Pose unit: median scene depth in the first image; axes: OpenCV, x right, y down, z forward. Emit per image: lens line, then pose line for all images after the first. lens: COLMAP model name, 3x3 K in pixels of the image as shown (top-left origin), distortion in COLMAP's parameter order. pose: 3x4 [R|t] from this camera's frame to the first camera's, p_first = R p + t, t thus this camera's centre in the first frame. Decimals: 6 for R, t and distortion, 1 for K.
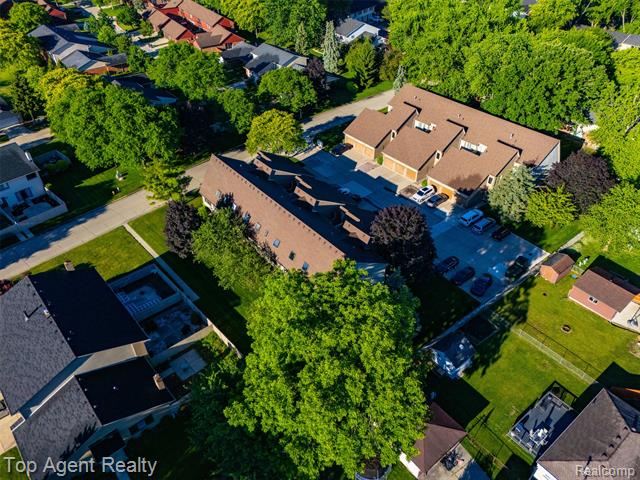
lens RADIAL K [[468.3, 0, 320.0], [0, 468.3, 240.9], [0, 0, 1]] dist [0.074506, -0.065971]
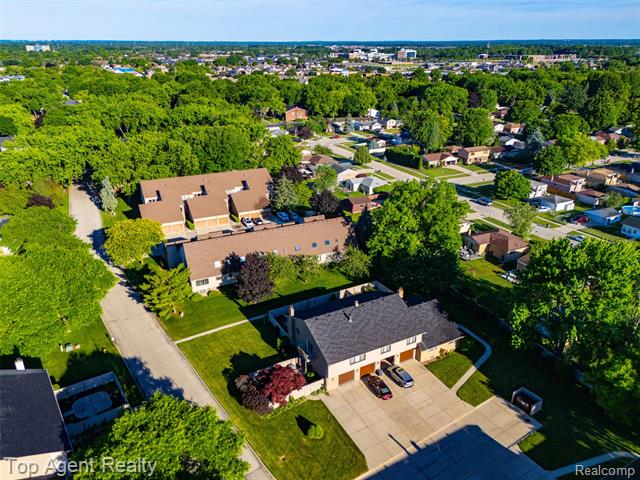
lens RADIAL K [[468.3, 0, 318.8], [0, 468.3, 240.6], [0, 0, 1]] dist [0.074506, -0.065971]
pose [[0.222124, -0.369542, 0.902275, -1.081732], [0.605783, 0.777415, 0.169271, -0.172772], [-0.763995, 0.508984, 0.396545, 0.294111]]
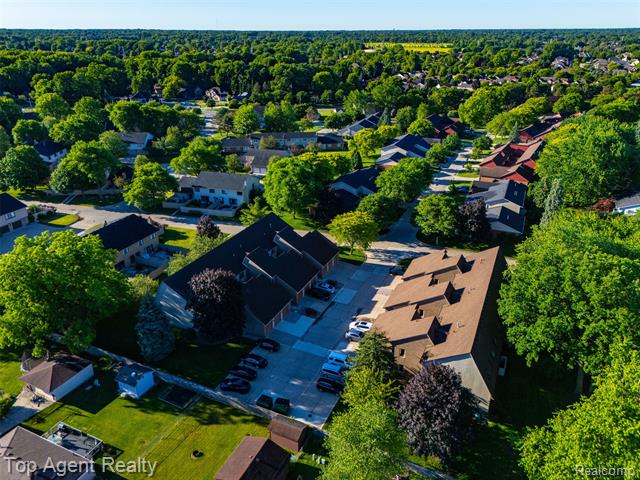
lens RADIAL K [[468.3, 0, 321.3], [0, 468.3, 238.4], [0, 0, 1]] dist [0.074506, -0.065971]
pose [[0.447828, 0.364871, -0.816284, 0.912357], [-0.559017, 0.826769, 0.062871, -0.268407], [0.697818, 0.428161, 0.574220, 0.330117]]
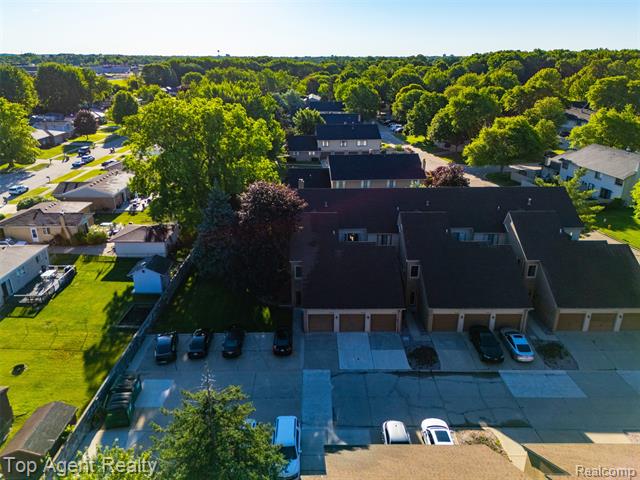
lens RADIAL K [[468.3, 0, 321.0], [0, 468.3, 241.5], [0, 0, 1]] dist [0.074506, -0.065971]
pose [[-0.609894, 0.290780, -0.737209, 0.509715], [-0.492100, 0.590210, 0.639914, -0.387356], [0.621182, 0.753060, -0.216872, 0.927856]]
